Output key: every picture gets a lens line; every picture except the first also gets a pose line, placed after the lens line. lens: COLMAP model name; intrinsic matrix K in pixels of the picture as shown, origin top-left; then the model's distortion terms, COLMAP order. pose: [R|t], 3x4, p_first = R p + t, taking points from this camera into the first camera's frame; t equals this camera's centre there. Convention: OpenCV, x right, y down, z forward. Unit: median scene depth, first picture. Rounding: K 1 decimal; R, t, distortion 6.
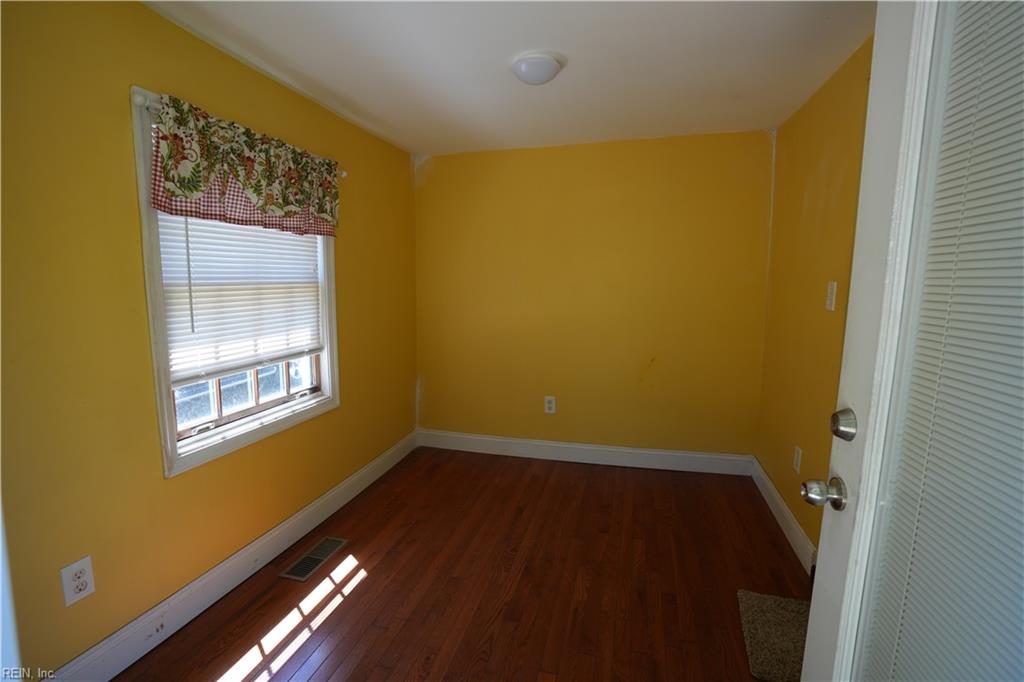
lens RADIAL K [[480.9, 0, 512.0], [0, 480.9, 341.0], [0, 0, 1]] dist [-0.000953, -0.000082]
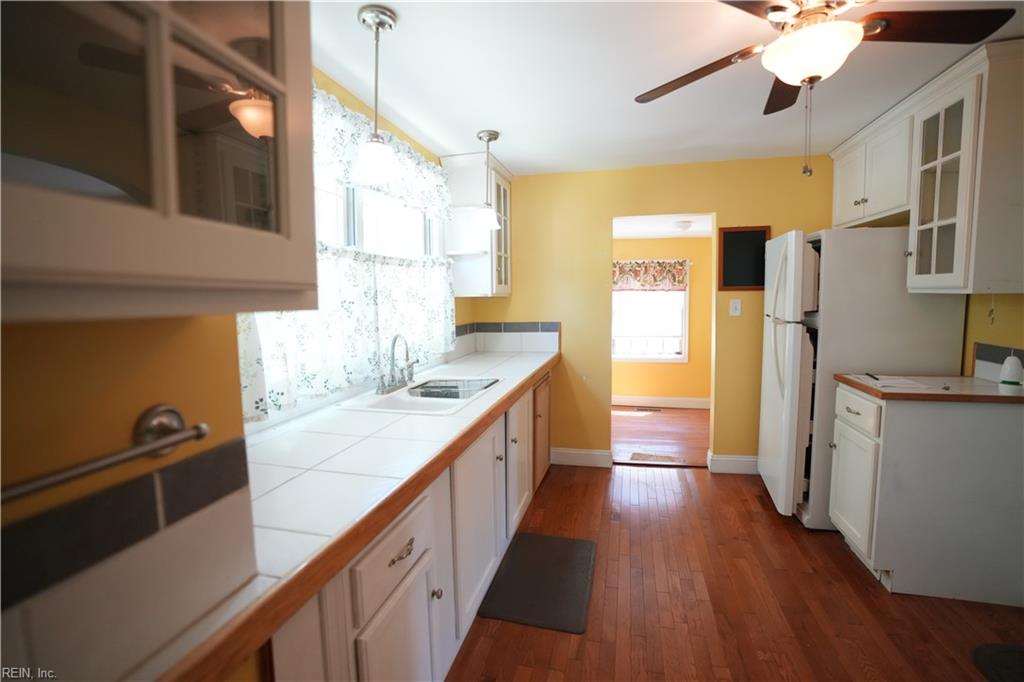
lens RADIAL K [[480.9, 0, 512.0], [0, 480.9, 341.0], [0, 0, 1]] dist [-0.000953, -0.000082]
pose [[0.018085, 0.081647, -0.996497, 2.645011], [-0.126250, 0.988869, 0.078731, -0.059132], [0.991834, 0.124384, 0.028192, 0.129825]]
